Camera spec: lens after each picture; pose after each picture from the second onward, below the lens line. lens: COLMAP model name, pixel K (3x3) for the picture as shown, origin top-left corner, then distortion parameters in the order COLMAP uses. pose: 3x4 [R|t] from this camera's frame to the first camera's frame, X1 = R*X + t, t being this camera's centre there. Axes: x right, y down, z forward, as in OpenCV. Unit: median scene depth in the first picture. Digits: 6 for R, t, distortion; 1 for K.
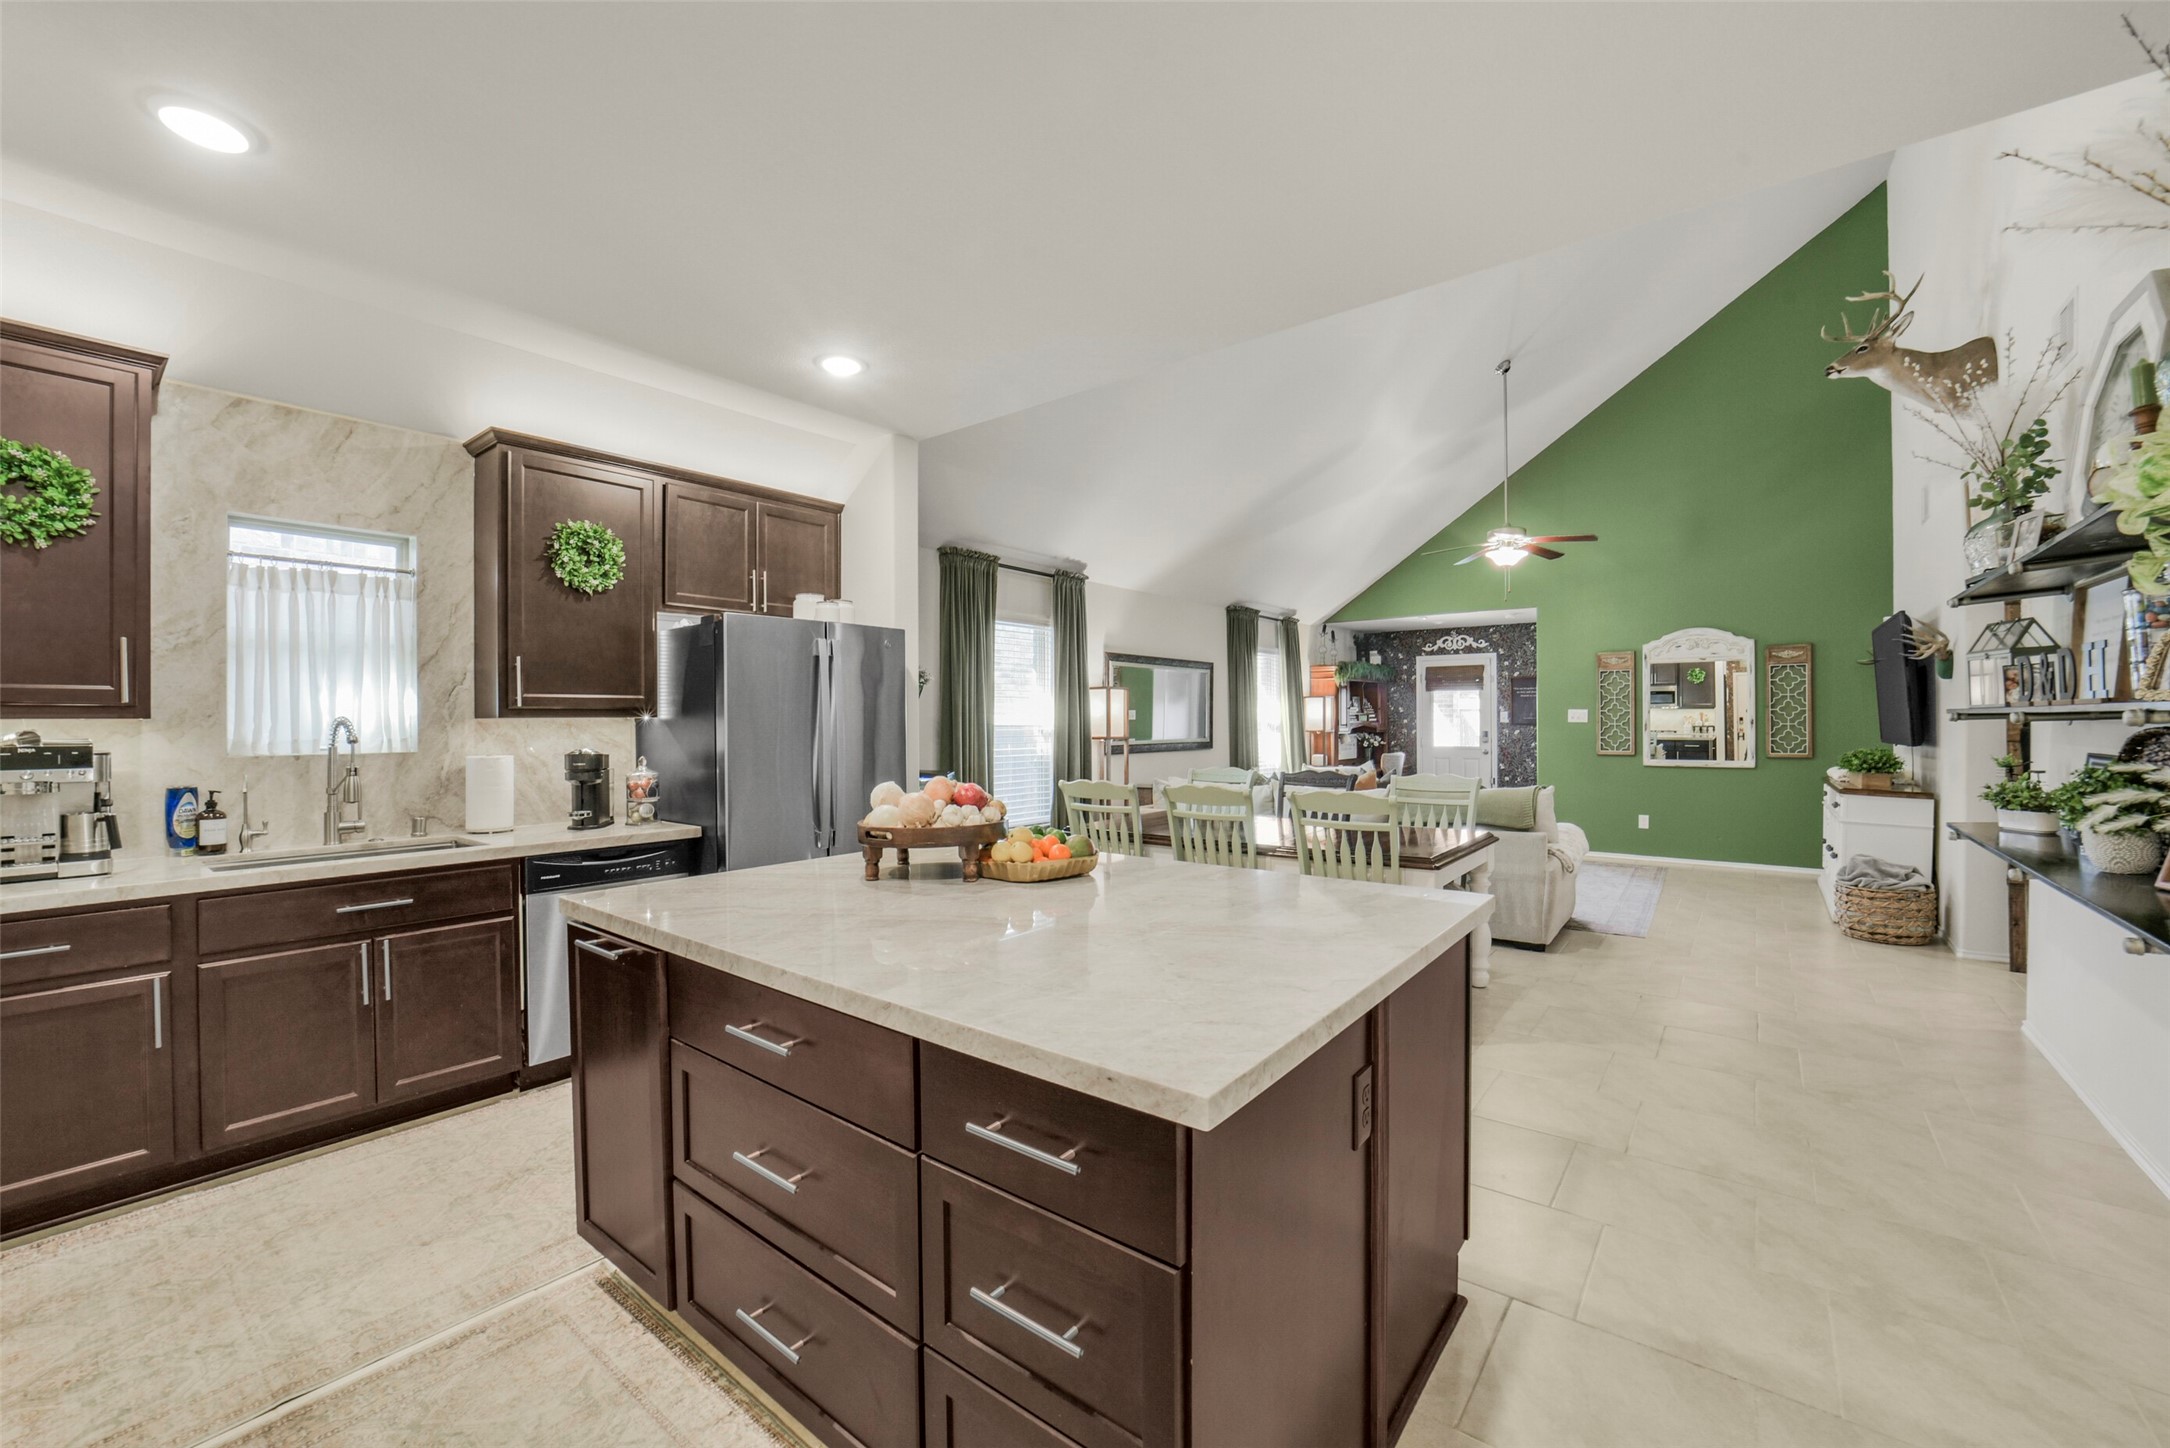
lens RADIAL K [[845.5, 0, 1099.8], [0, 845.5, 726.6], [0, 0, 1]] dist [-0.049445, 0.009018]
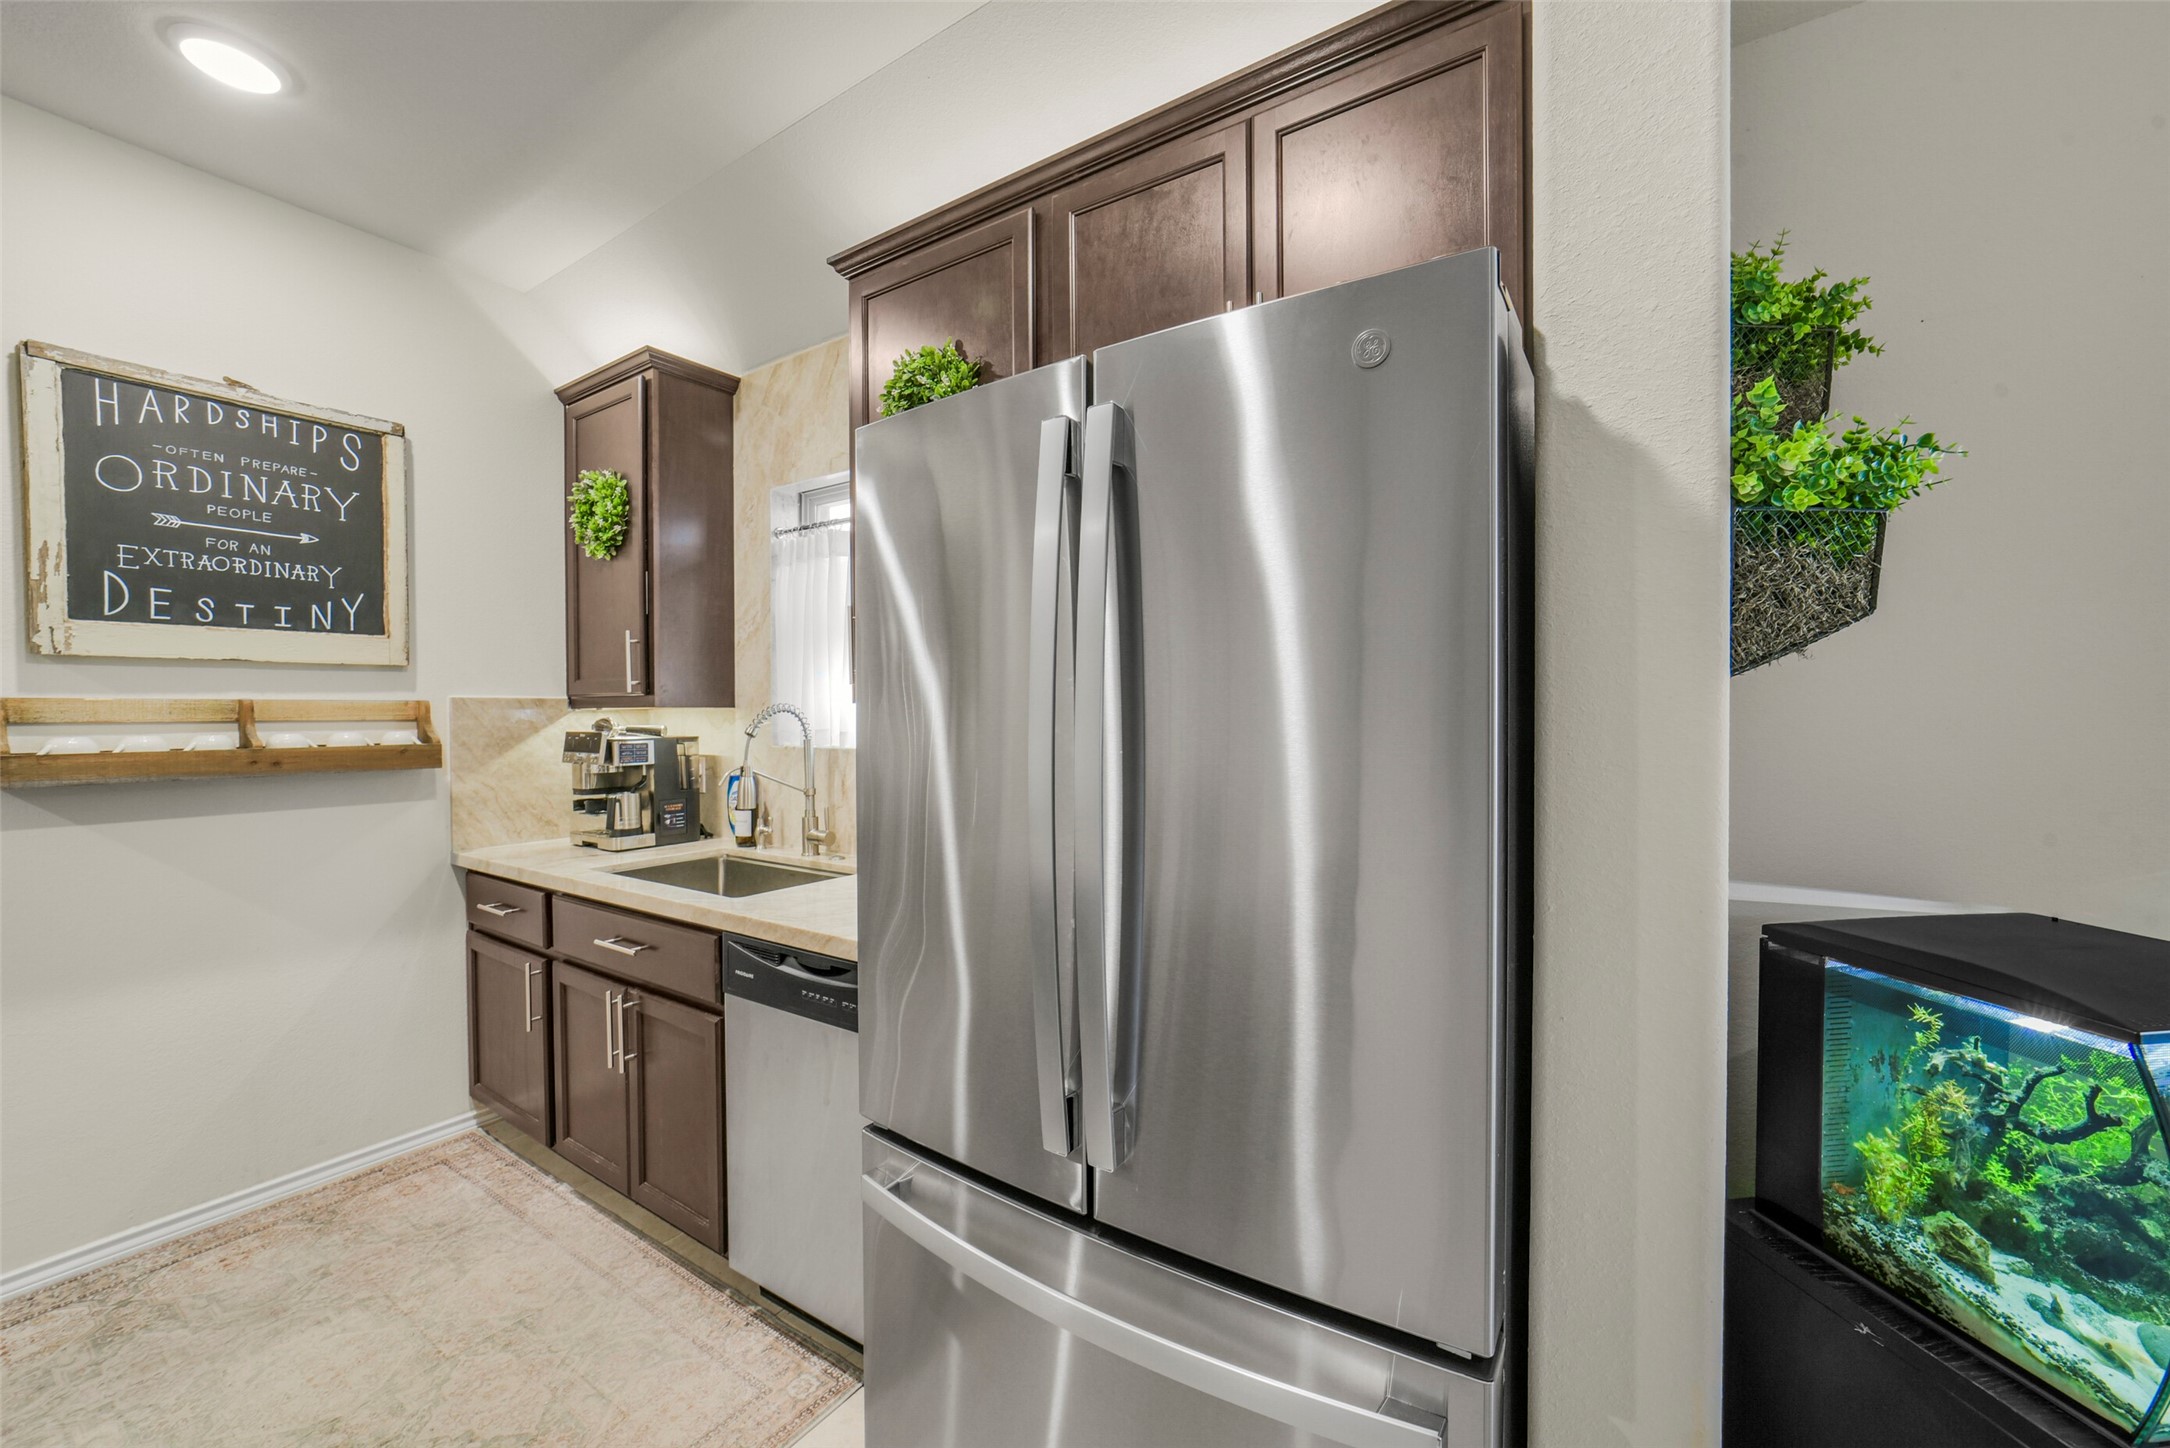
lens RADIAL K [[856.6, 0, 1085.0], [0, 856.6, 724.0], [0, 0, 1]] dist [-0.019931, 0.009679]
pose [[0.066800, 0.019083, -0.997584, -0.040923], [0.000553, 0.999816, 0.019163, -0.007350], [0.997766, -0.001831, 0.066777, 1.180689]]
